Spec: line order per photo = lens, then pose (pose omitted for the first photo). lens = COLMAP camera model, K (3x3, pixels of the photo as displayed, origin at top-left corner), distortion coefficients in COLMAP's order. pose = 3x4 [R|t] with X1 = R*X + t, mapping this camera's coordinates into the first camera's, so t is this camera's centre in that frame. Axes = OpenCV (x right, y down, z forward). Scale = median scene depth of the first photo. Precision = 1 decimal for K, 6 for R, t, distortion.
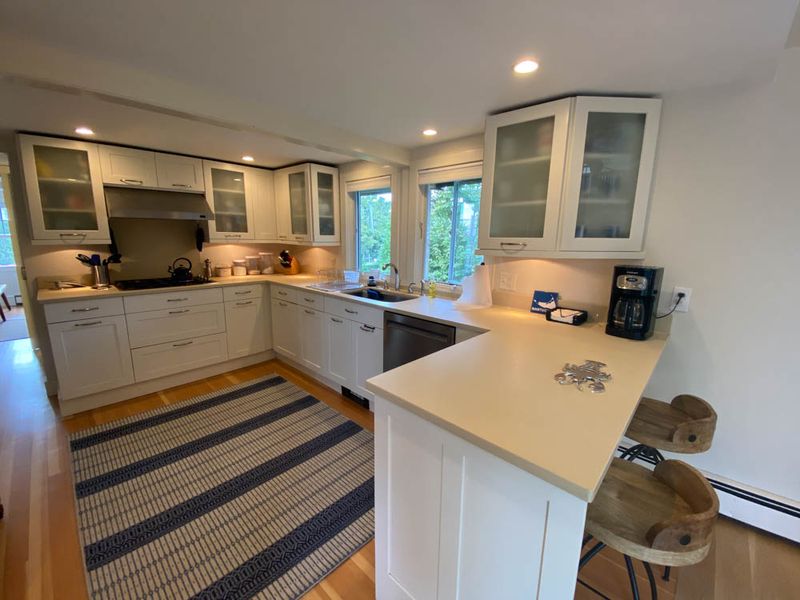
lens RADIAL K [[325.0, 0, 400.0], [0, 325.0, 300.0], [0, 0, 1]] dist [0.021284, -0.019747]
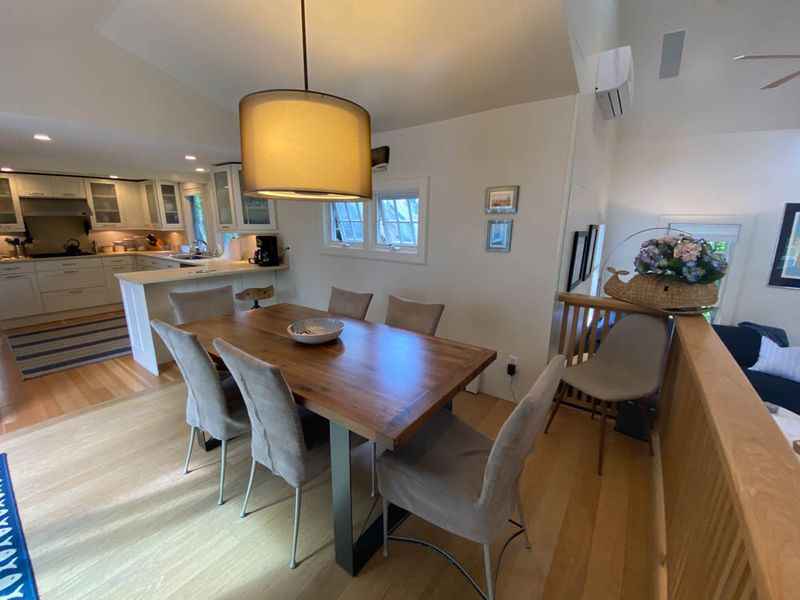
lens RADIAL K [[325.0, 0, 400.0], [0, 325.0, 300.0], [0, 0, 1]] dist [0.021284, -0.019747]
pose [[0.993072, -0.036393, 0.111731, 0.756289], [0.032336, 0.998758, 0.037915, 0.163363], [-0.112972, -0.034039, 0.993015, -0.798371]]
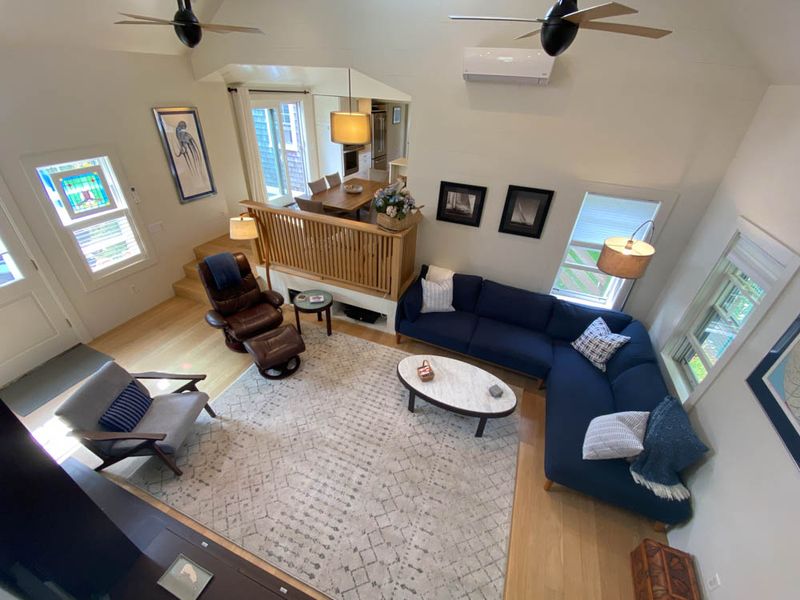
lens RADIAL K [[325.0, 0, 400.0], [0, 325.0, 300.0], [0, 0, 1]] dist [0.021284, -0.019747]
pose [[0.357727, 0.507974, -0.783578, 2.598271], [-0.216404, 0.861357, 0.459601, -0.127891], [0.908406, 0.005158, 0.418058, -0.693987]]
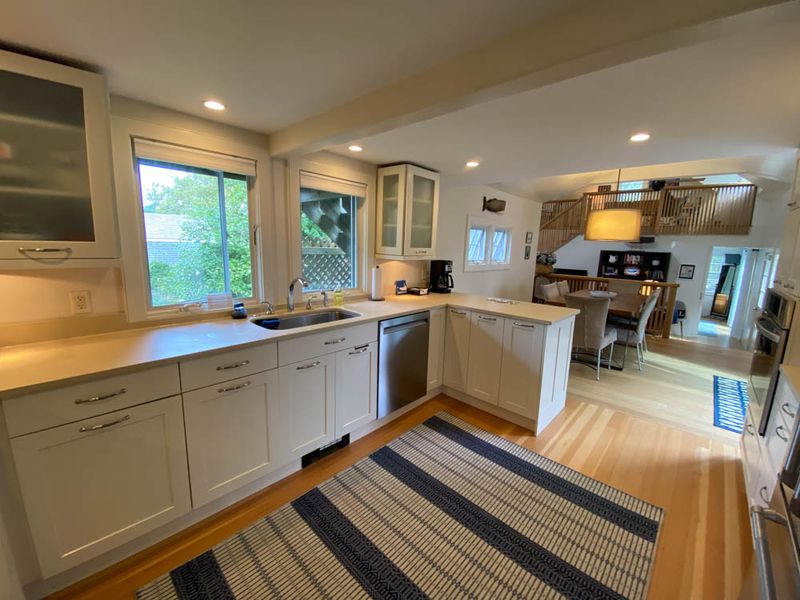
lens RADIAL K [[325.0, 0, 400.0], [0, 325.0, 300.0], [0, 0, 1]] dist [0.021284, -0.019747]
pose [[0.003017, -0.186782, 0.982397, -0.816085], [0.164750, 0.969070, 0.183742, -0.164067], [-0.986331, 0.161295, 0.033696, 0.709585]]
